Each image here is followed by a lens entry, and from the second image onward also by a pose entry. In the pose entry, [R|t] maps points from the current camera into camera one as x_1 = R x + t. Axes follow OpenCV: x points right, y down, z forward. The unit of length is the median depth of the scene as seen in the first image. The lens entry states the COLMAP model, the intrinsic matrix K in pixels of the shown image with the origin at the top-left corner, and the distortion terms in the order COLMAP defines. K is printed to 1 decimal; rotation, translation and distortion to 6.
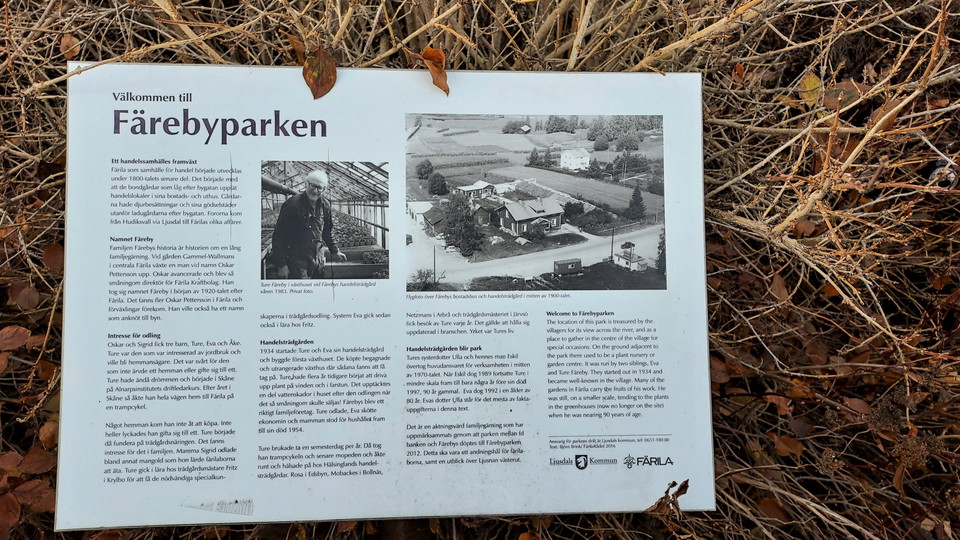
lens RADIAL K [[685.1, 0, 483.6], [0, 685.1, 269.2], [0, 0, 1]] dist [0.037984, -0.009011]
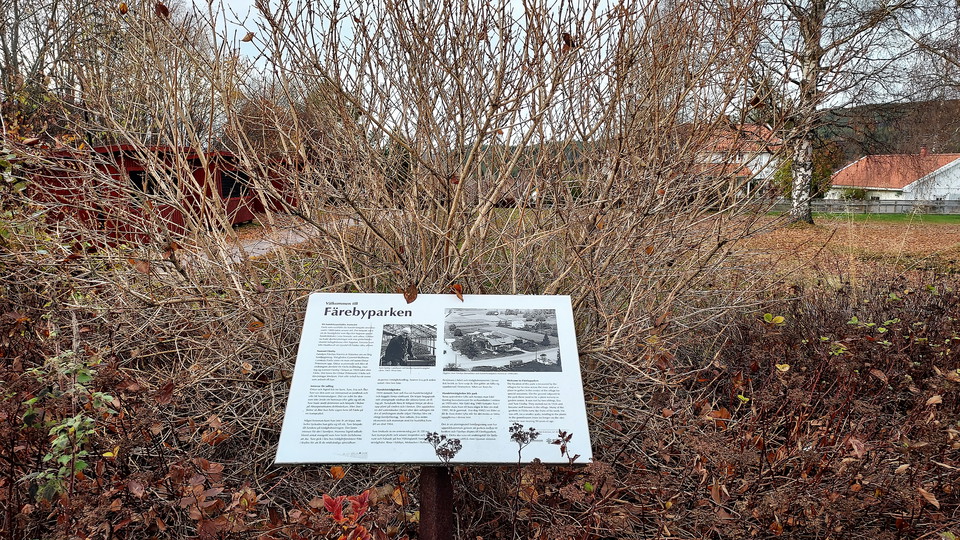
lens RADIAL K [[685.1, 0, 478.3], [0, 685.1, 271.2], [0, 0, 1]] dist [0.037984, -0.009011]
pose [[0.999109, 0.026233, -0.033067, 0.070179], [-0.021387, 0.990031, 0.139213, -0.637571], [0.036389, -0.138382, 0.989710, -1.221352]]
